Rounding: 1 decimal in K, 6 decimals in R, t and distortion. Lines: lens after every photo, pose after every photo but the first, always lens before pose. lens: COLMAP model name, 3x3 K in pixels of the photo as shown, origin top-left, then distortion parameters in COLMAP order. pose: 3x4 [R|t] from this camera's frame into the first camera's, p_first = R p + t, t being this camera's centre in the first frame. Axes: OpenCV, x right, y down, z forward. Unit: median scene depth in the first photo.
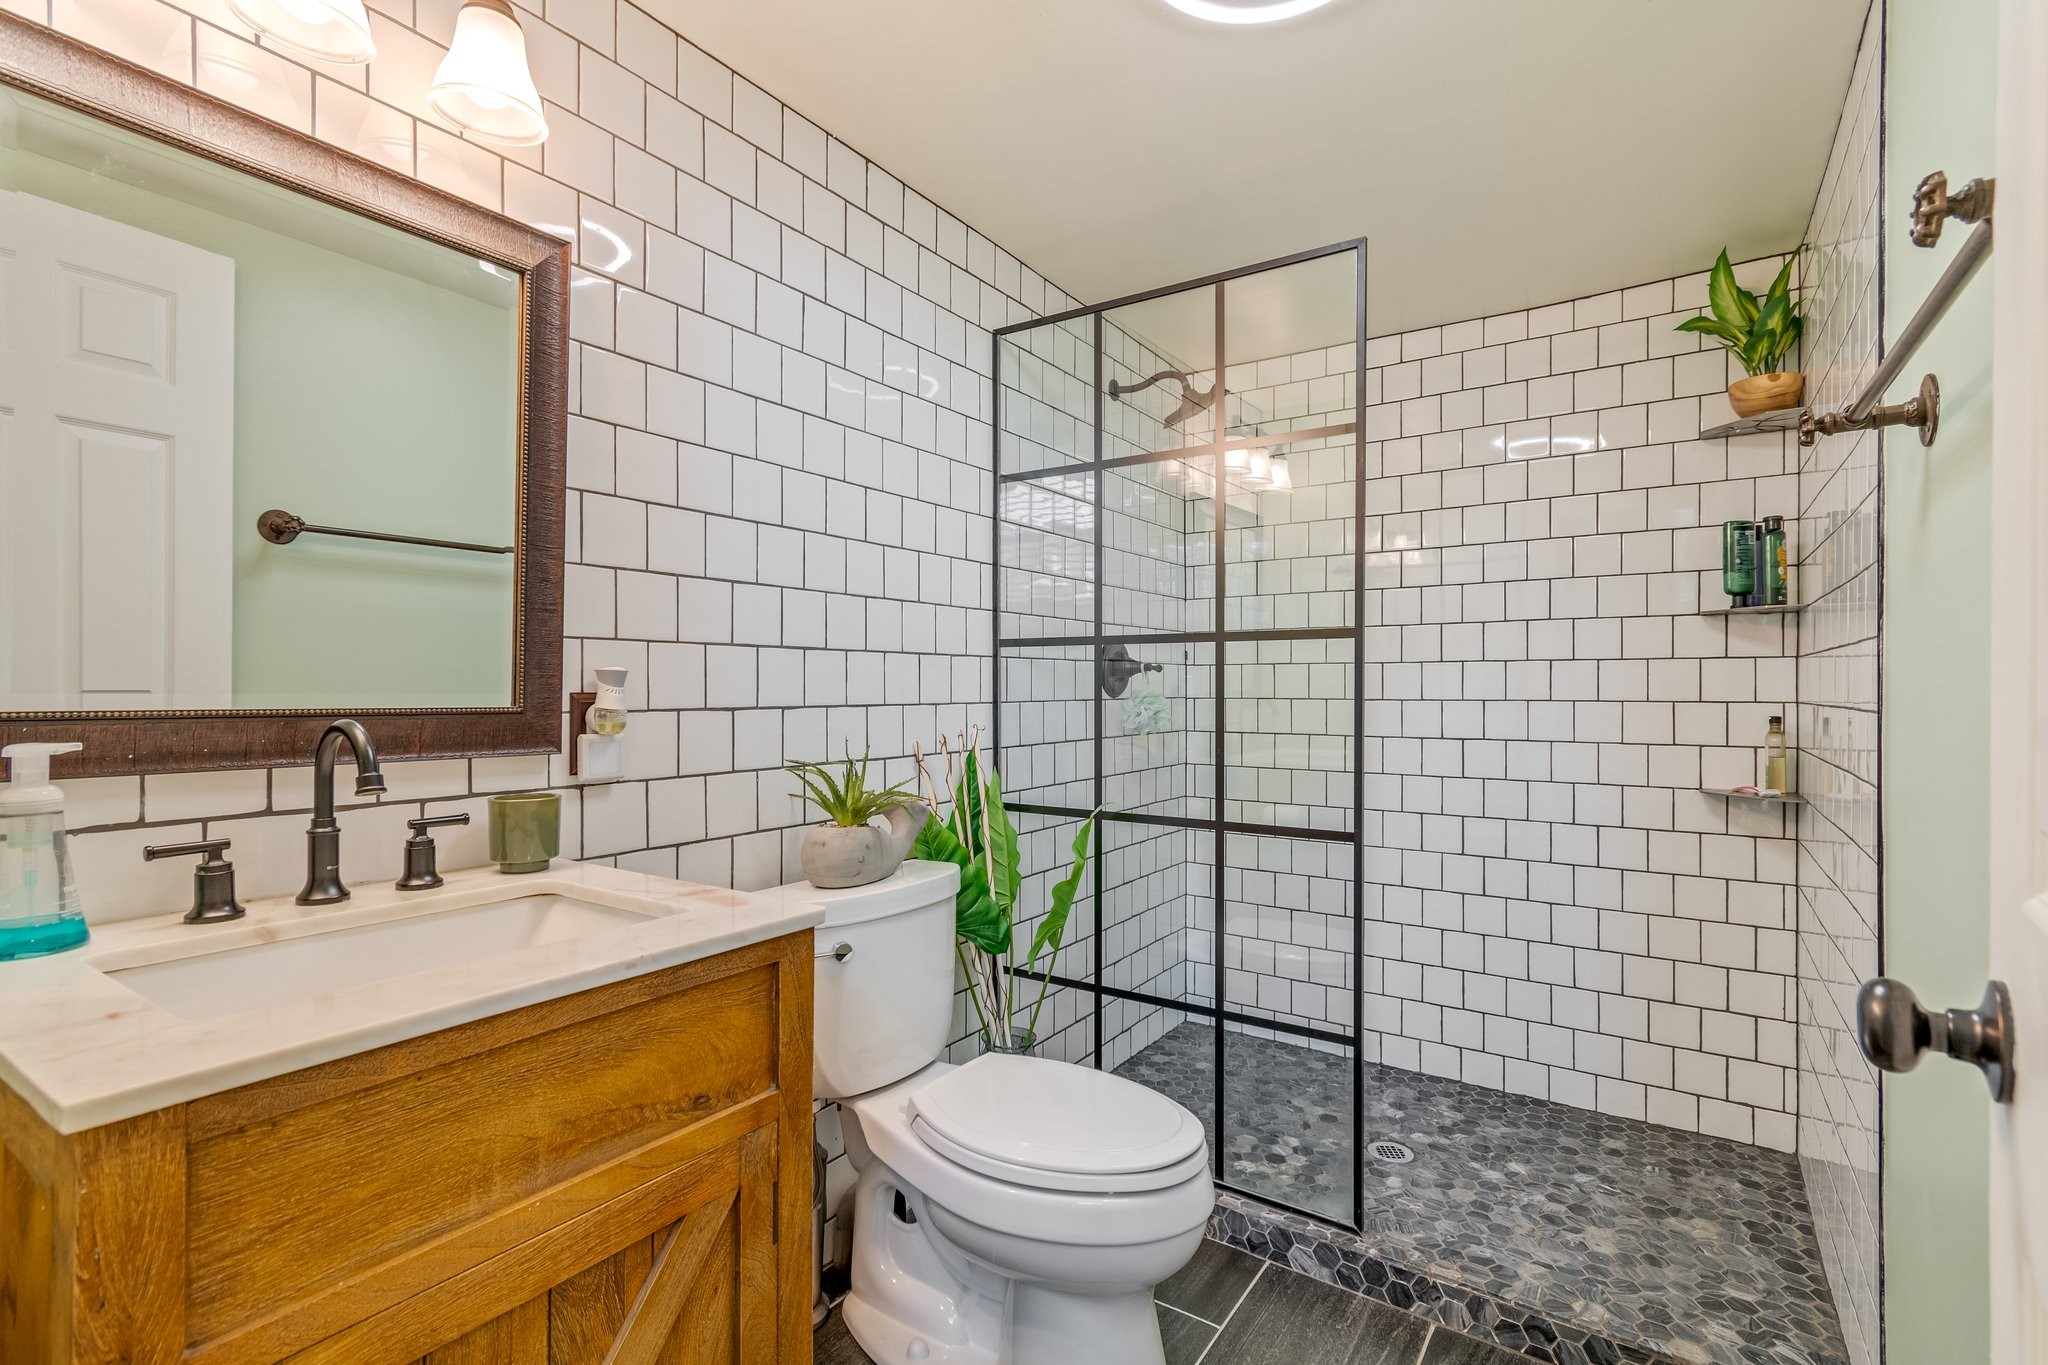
lens RADIAL K [[953.5, 0, 1024.7], [0, 953.5, 695.2], [0, 0, 1]] dist [0.002955, 0.000863]
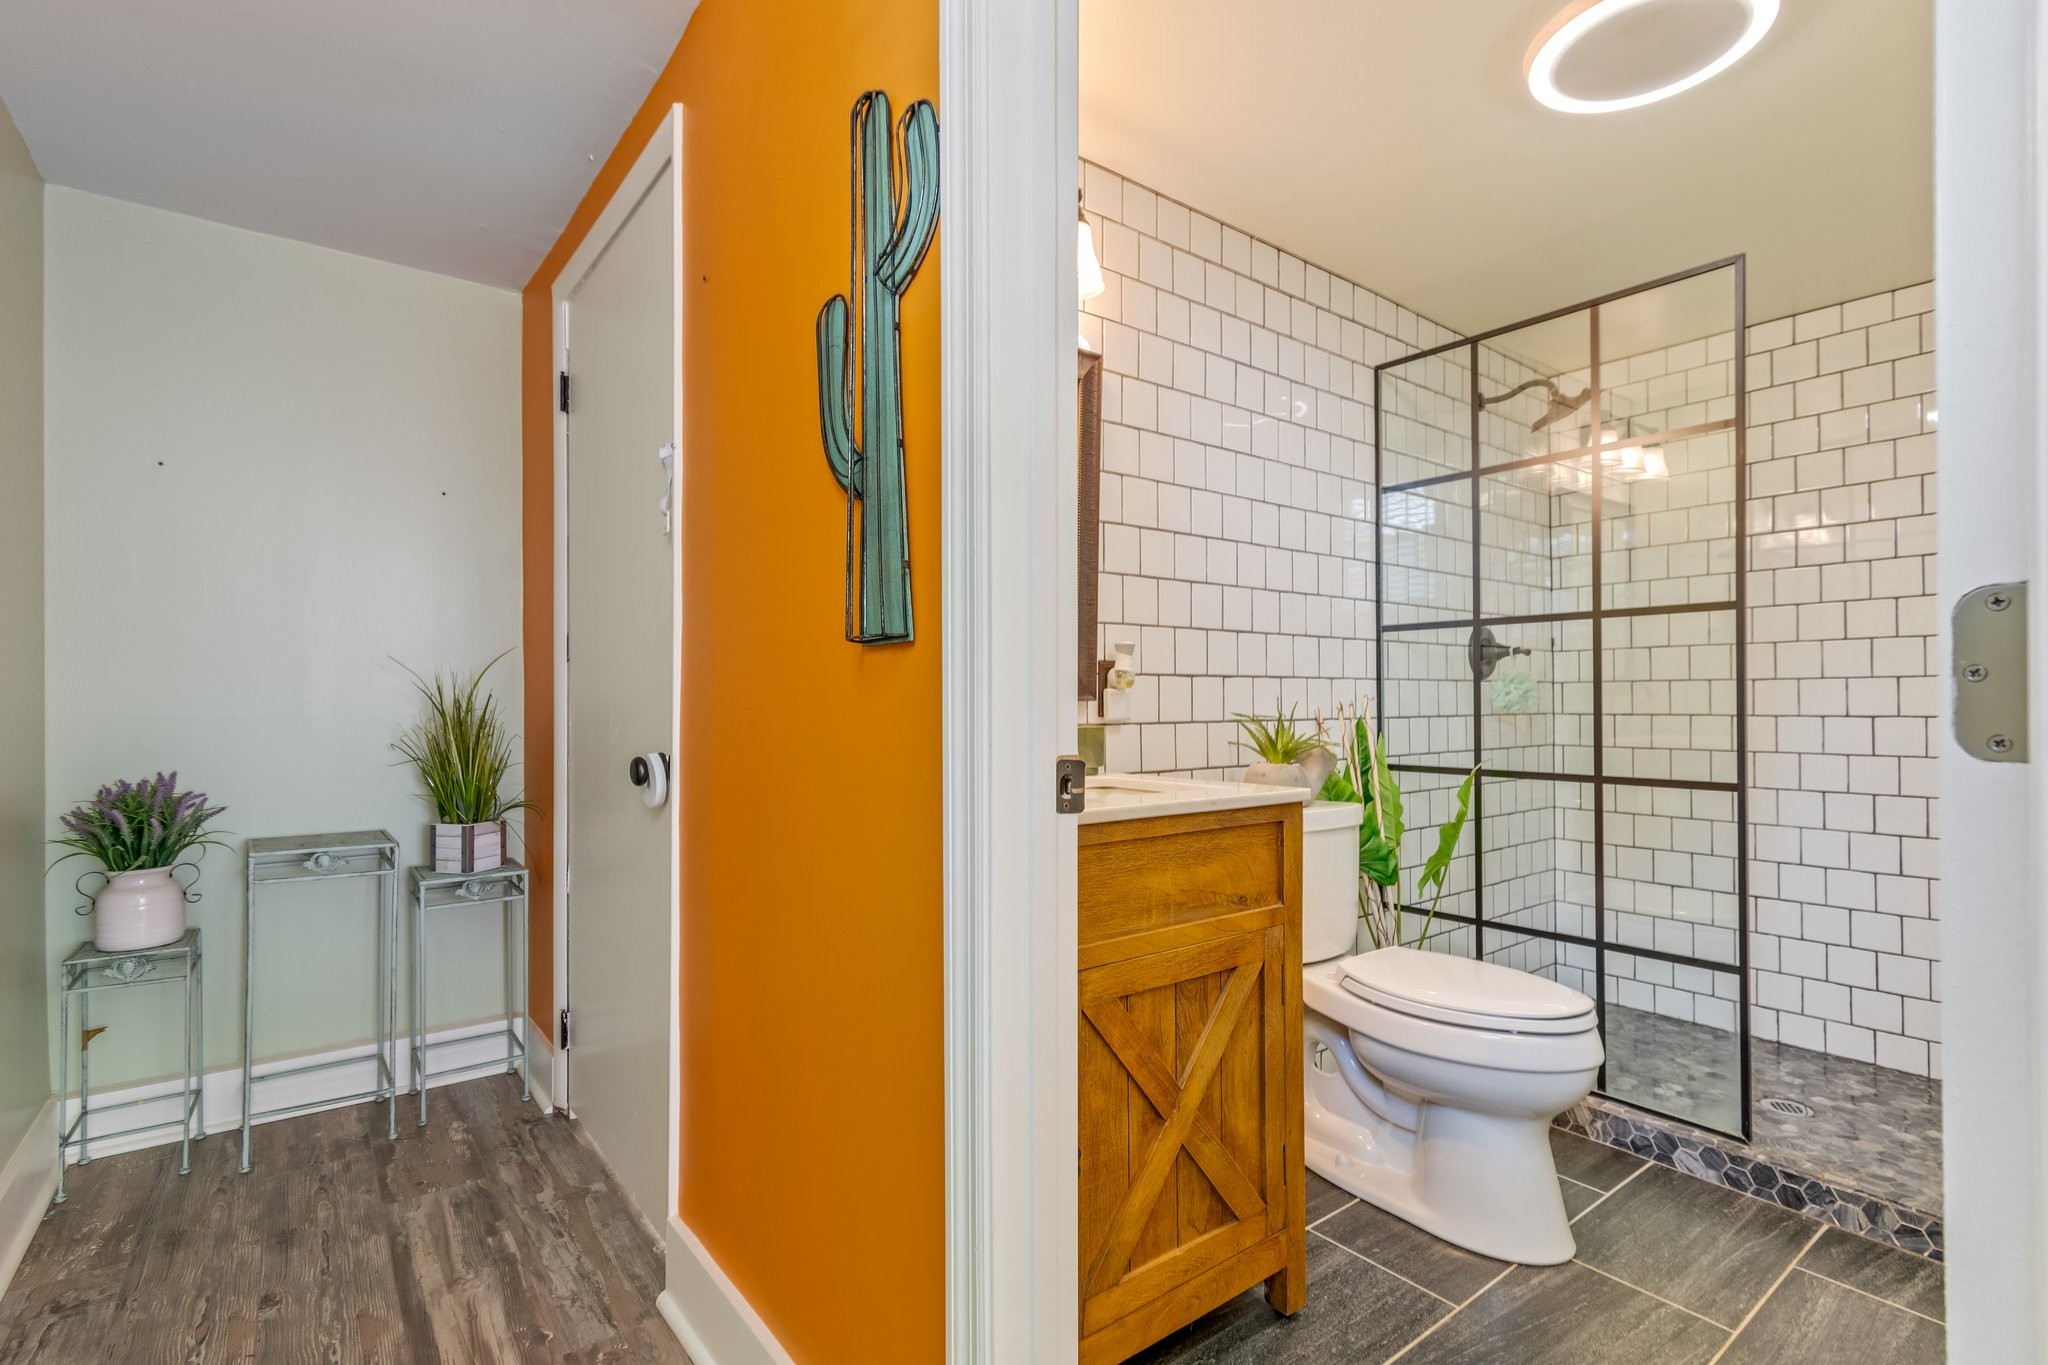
lens RADIAL K [[953.5, 0, 1024.7], [0, 953.5, 695.2], [0, 0, 1]] dist [0.002955, 0.000863]
pose [[0.949215, -0.005639, -0.314577, -0.082860], [0.001169, 0.999896, -0.014398, 0.048517], [0.314625, 0.013299, 0.949123, -0.285438]]
